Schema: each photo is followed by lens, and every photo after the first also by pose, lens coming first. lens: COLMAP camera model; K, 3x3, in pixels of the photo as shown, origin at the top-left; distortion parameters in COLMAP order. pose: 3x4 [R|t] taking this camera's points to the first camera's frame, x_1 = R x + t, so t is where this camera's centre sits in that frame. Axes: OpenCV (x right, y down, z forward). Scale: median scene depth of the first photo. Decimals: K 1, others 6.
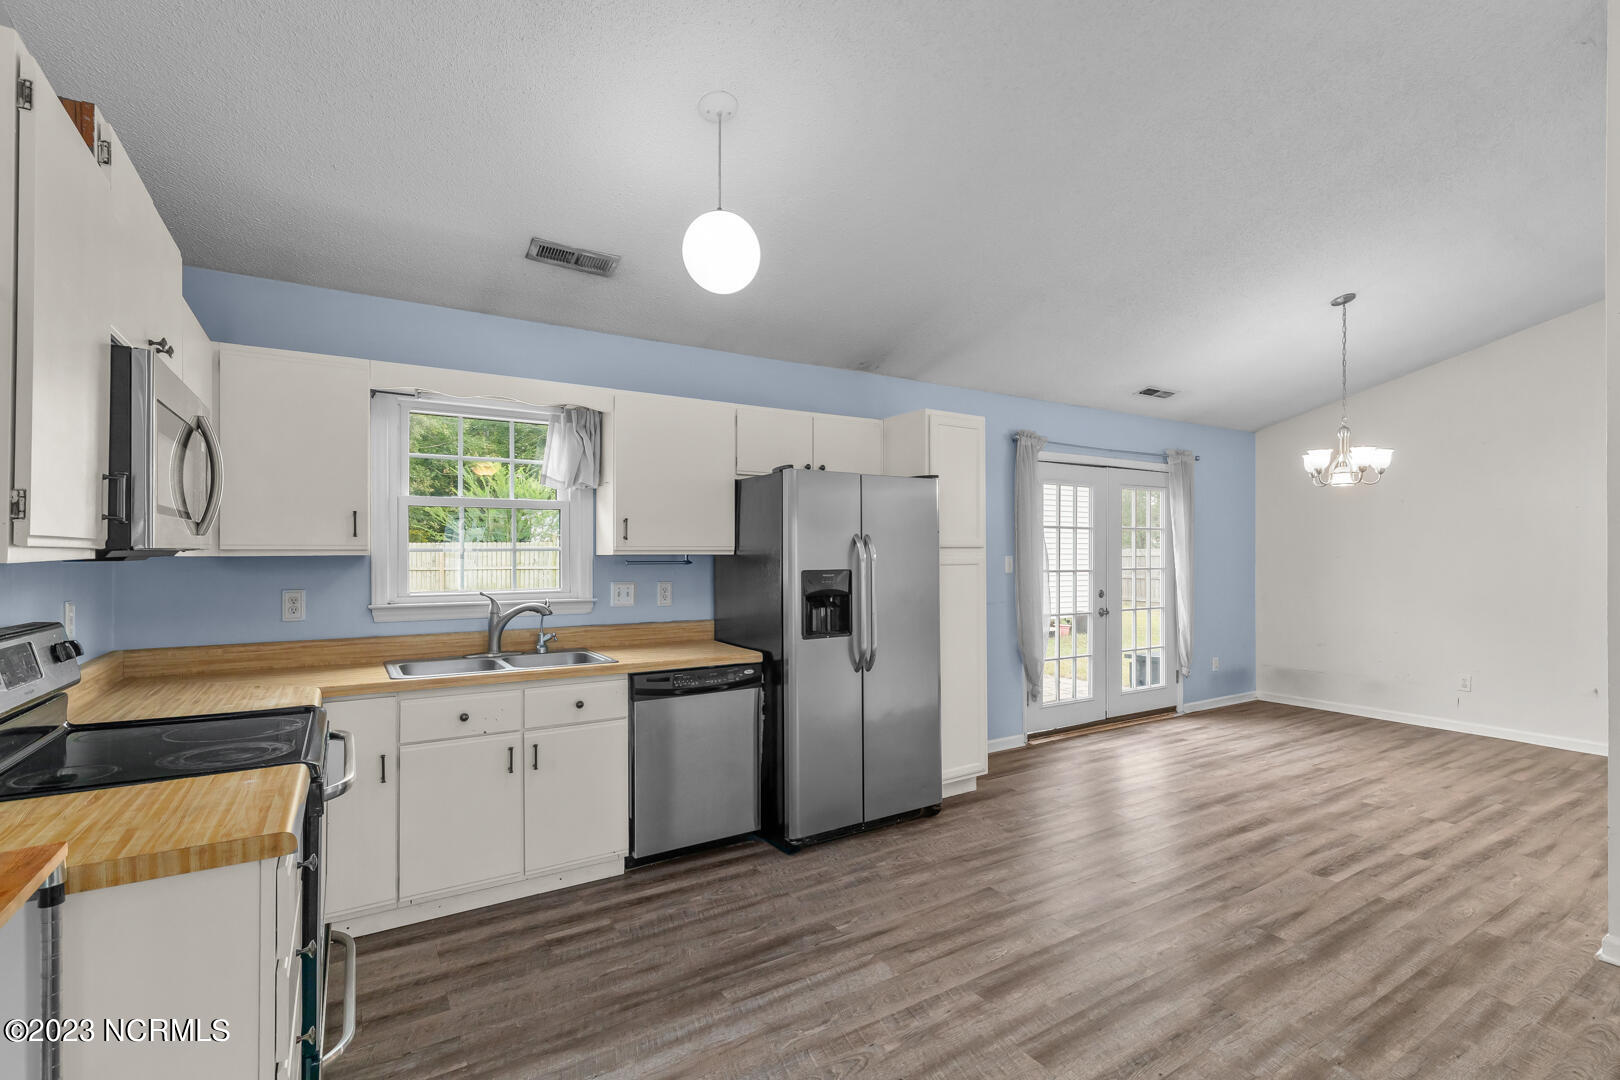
lens RADIAL K [[748.1, 0, 845.2], [0, 748.1, 549.6], [0, 0, 1]] dist [0.013297, -0.002381]
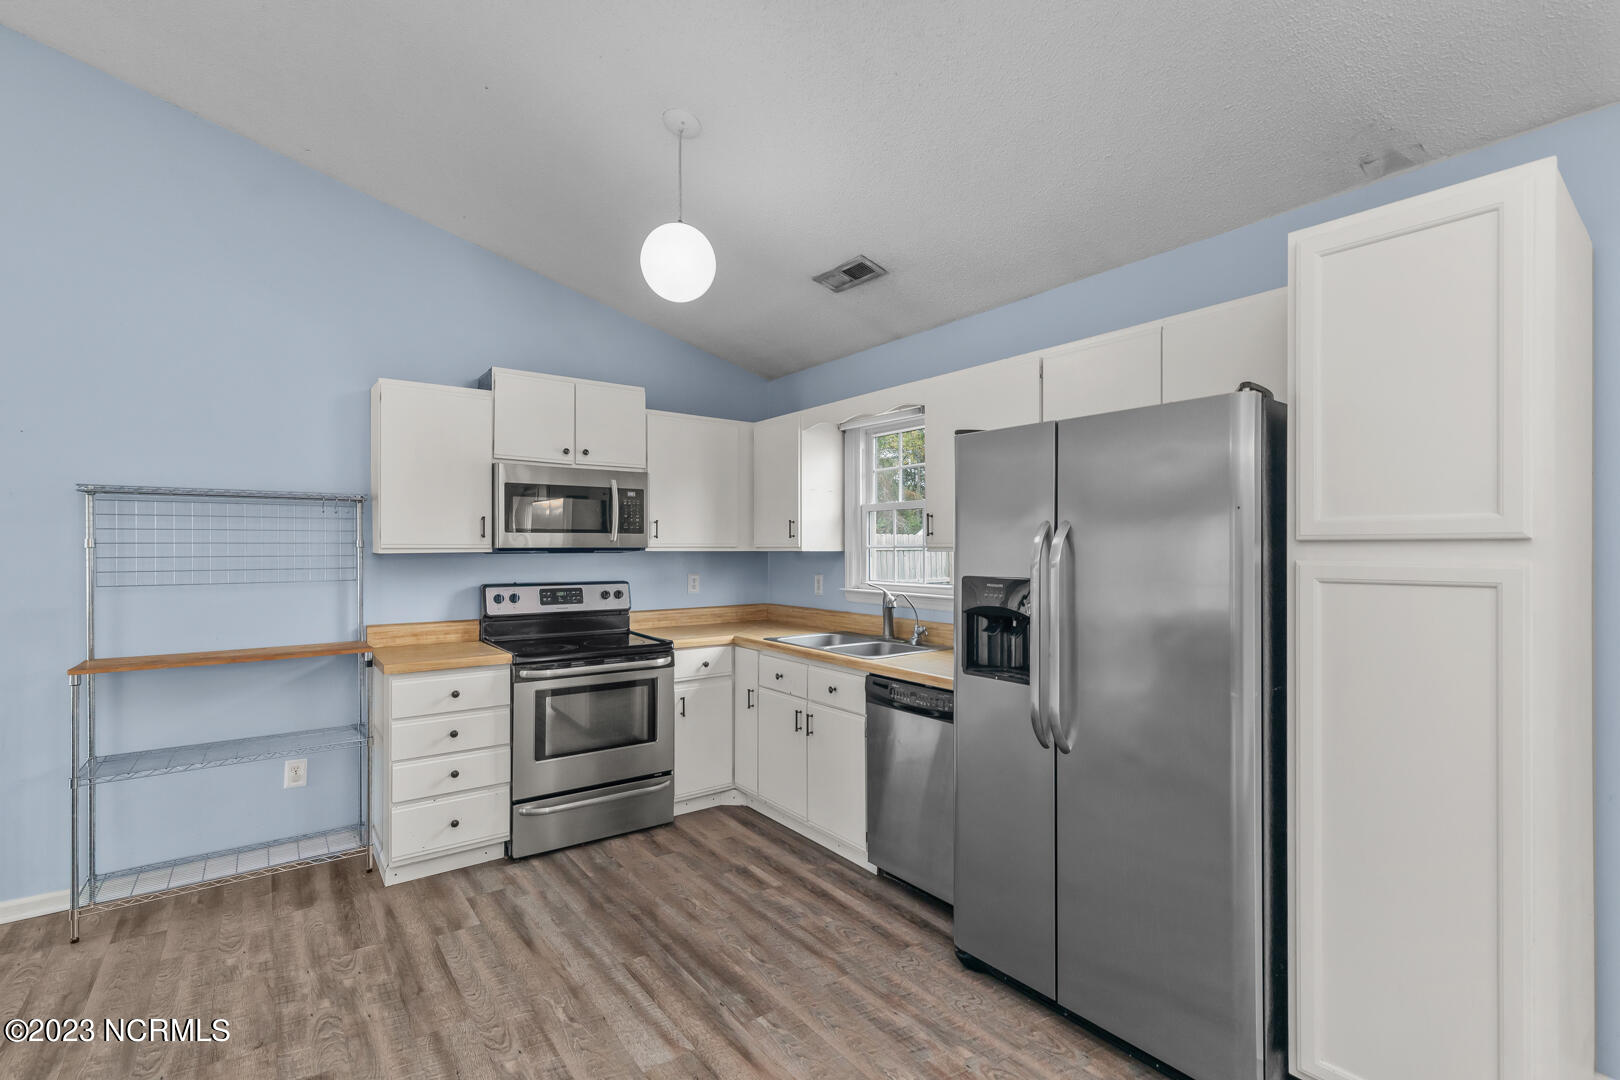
lens RADIAL K [[748.1, 0, 832.3], [0, 748.1, 547.4], [0, 0, 1]] dist [0.013297, -0.002381]
pose [[0.070313, 0.002067, -0.997523, 0.644168], [0.003680, 0.999991, 0.002331, -0.000875], [0.997518, -0.003835, 0.070305, 0.826257]]
